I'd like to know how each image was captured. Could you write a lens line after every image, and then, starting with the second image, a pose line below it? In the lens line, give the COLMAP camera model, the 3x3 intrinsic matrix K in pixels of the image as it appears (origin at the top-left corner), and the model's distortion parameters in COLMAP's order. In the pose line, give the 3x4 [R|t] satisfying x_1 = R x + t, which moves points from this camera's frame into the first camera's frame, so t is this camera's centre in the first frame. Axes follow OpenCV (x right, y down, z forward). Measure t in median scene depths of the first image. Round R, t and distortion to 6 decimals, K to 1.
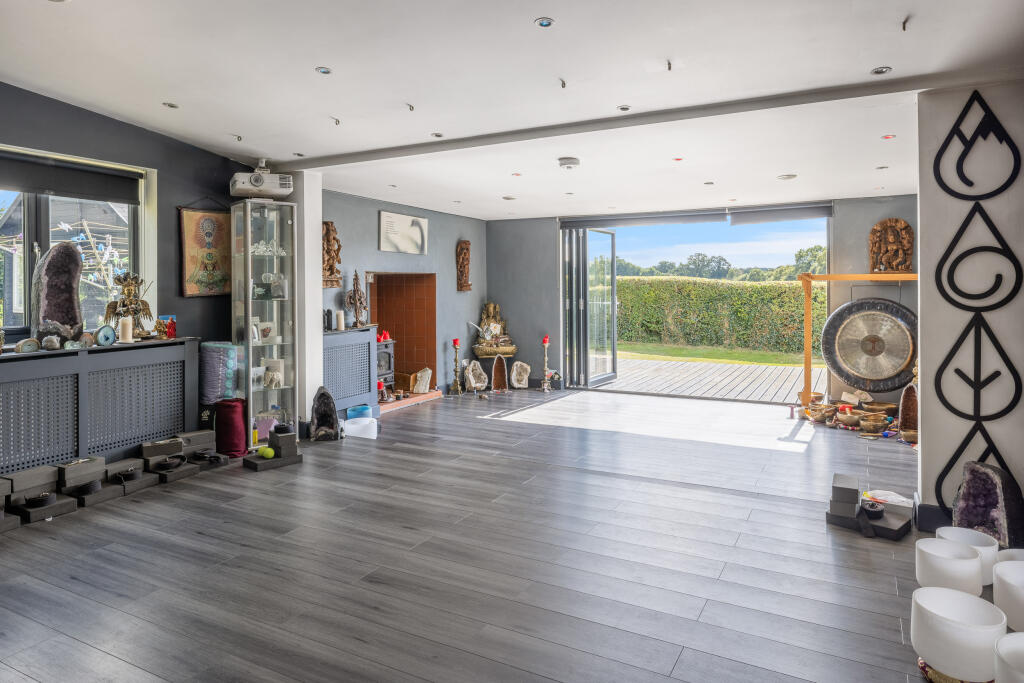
lens RADIAL K [[641.9, 0, 510.2], [0, 641.9, 337.2], [0, 0, 1]] dist [-0.004381, 0.002273]
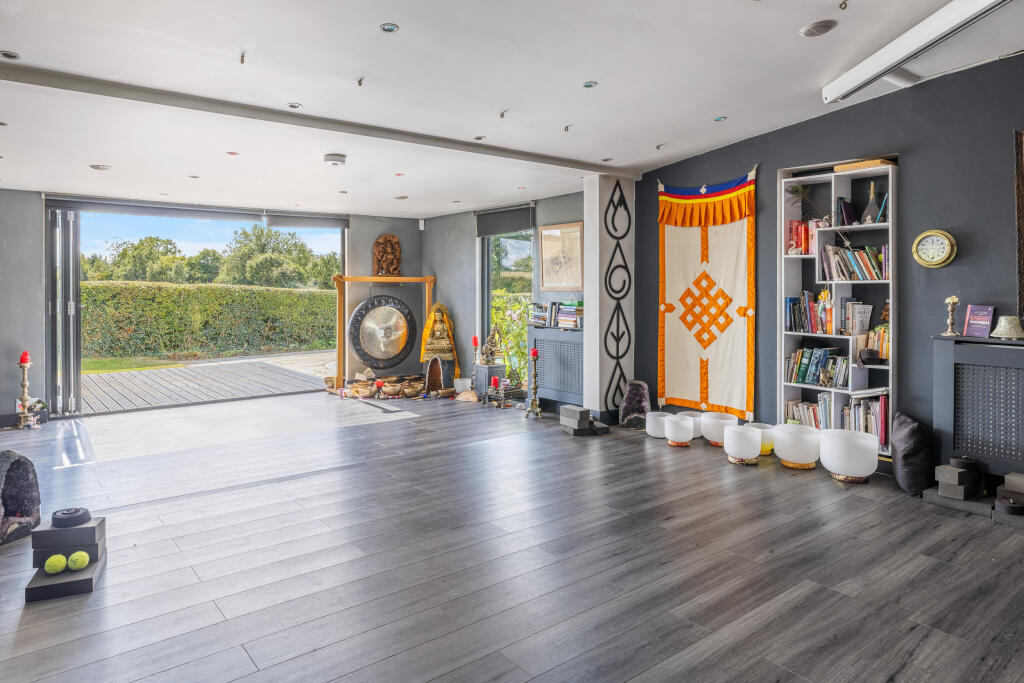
lens RADIAL K [[641.9, 0, 506.1], [0, 641.9, 339.9], [0, 0, 1]] dist [-0.004381, 0.002273]
pose [[0.389531, -0.070468, 0.918313, -1.071968], [0.069098, 0.996495, 0.047157, -0.034158], [-0.918417, 0.045085, 0.393035, 0.560580]]
